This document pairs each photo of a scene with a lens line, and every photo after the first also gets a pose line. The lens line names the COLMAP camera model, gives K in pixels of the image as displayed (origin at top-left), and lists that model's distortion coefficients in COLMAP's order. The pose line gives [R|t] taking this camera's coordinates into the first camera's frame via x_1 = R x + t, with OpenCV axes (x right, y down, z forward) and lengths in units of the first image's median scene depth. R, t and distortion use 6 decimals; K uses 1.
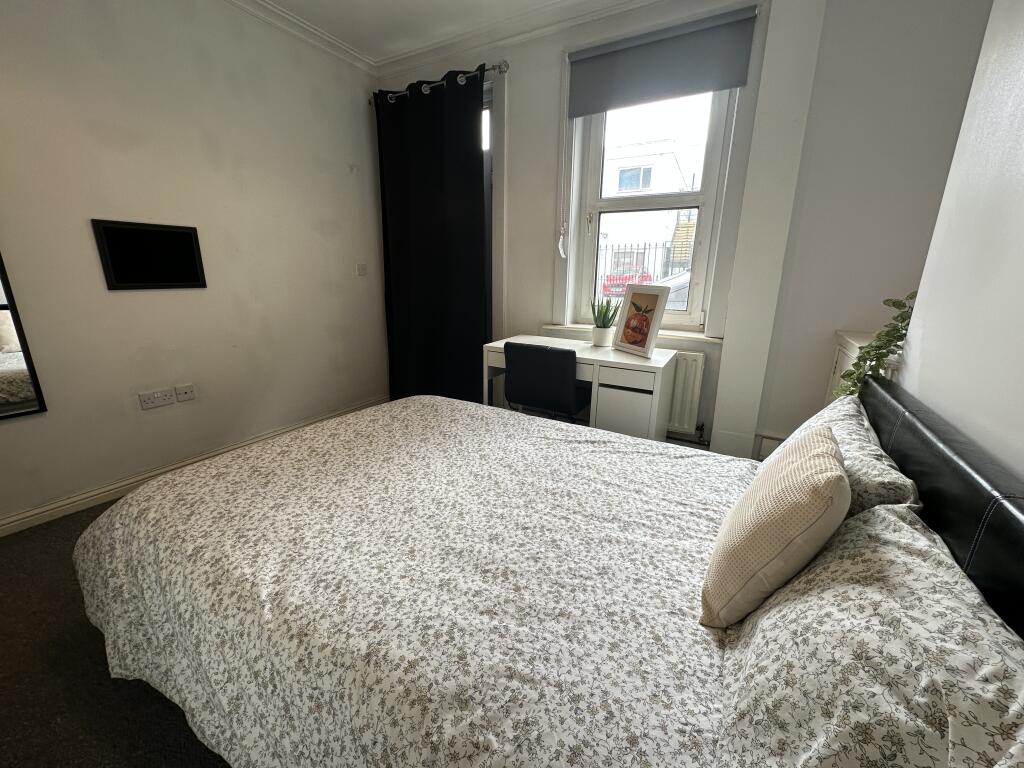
lens RADIAL K [[401.0, 0, 512.0], [0, 401.0, 384.0], [0, 0, 1]] dist [-0.011166, -0.000197]
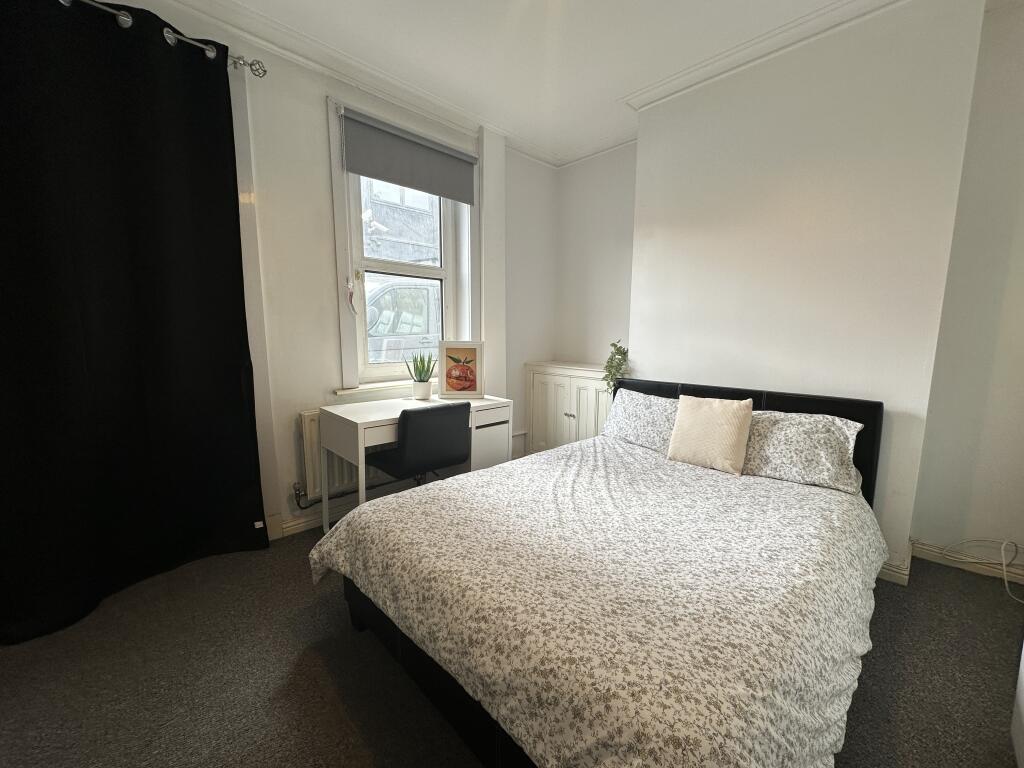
lens RADIAL K [[394.1, 0, 512.0], [0, 394.1, 384.0], [0, 0, 1]] dist [0.000011, 0.000024]
pose [[0.299347, -0.146460, 0.942837, -0.778683], [0.248515, 0.966011, 0.071157, -0.169907], [-0.921212, 0.213008, 0.325570, 0.498673]]
